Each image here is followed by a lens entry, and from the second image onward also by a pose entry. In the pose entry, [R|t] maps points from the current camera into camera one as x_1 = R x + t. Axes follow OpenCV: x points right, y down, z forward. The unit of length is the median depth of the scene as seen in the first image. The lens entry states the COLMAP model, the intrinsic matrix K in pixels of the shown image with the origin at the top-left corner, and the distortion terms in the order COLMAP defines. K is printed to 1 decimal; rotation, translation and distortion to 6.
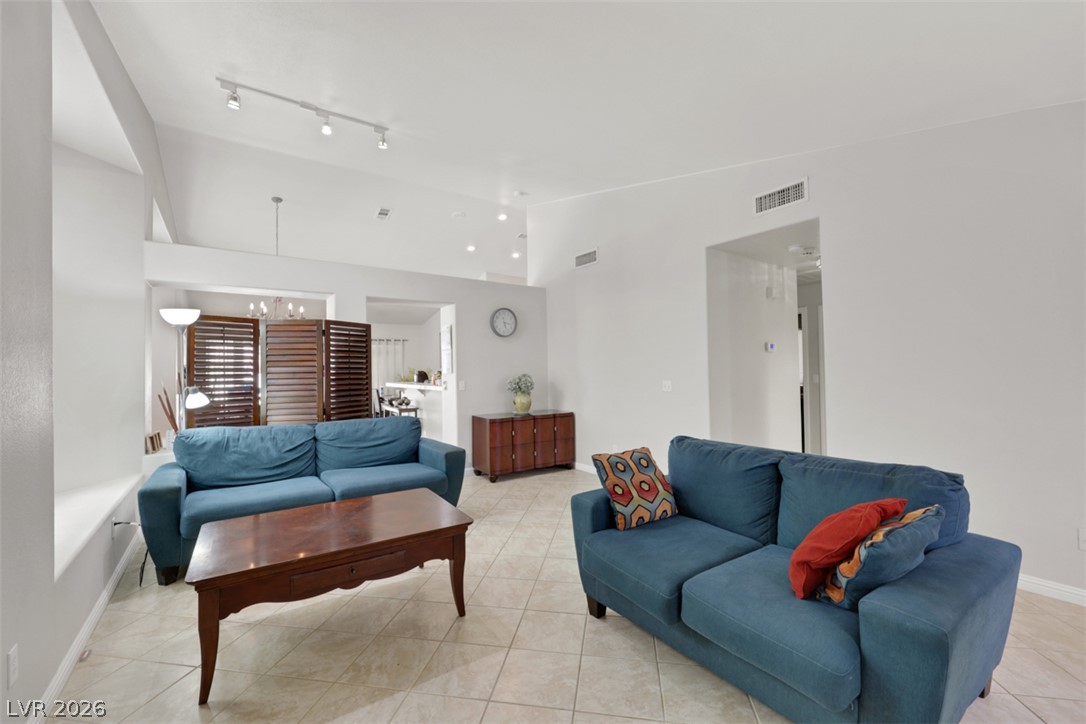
lens RADIAL K [[447.7, 0, 548.4], [0, 447.7, 360.2], [0, 0, 1]] dist [-0.000307, 0.001670]
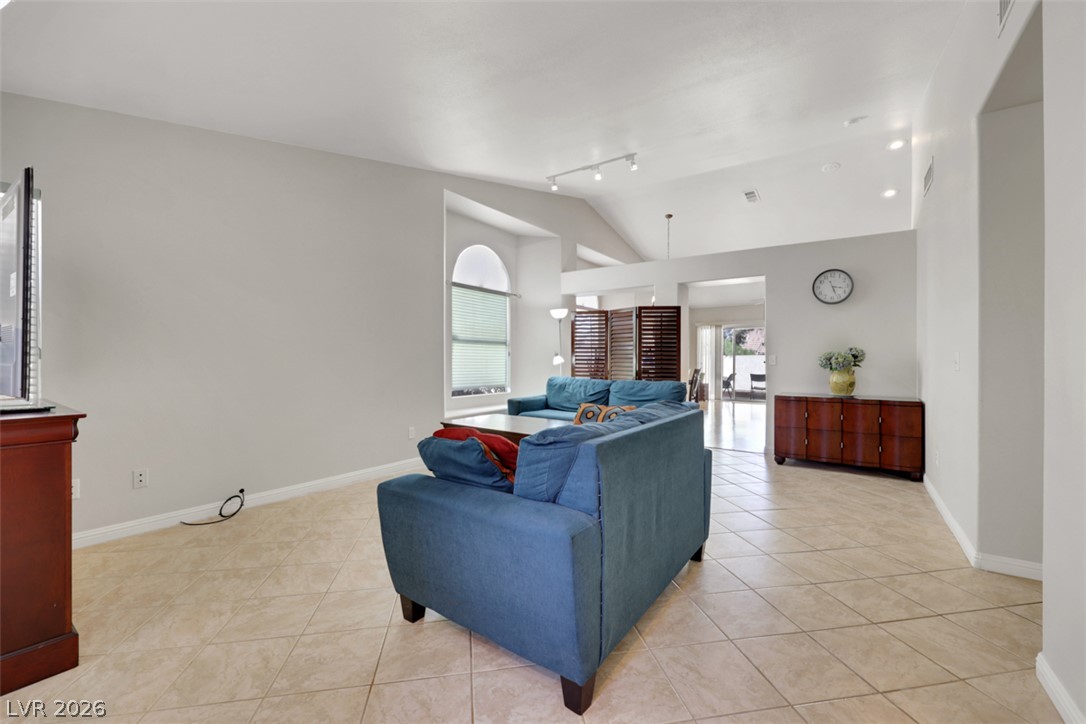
lens RADIAL K [[447.7, 0, 545.7], [0, 447.7, 361.2], [0, 0, 1]] dist [-0.000307, 0.001670]
pose [[0.343618, 0.018830, -0.938921, 0.546277], [0.011562, 0.999638, 0.024278, 0.031047], [0.939038, -0.019198, 0.343276, 0.219867]]
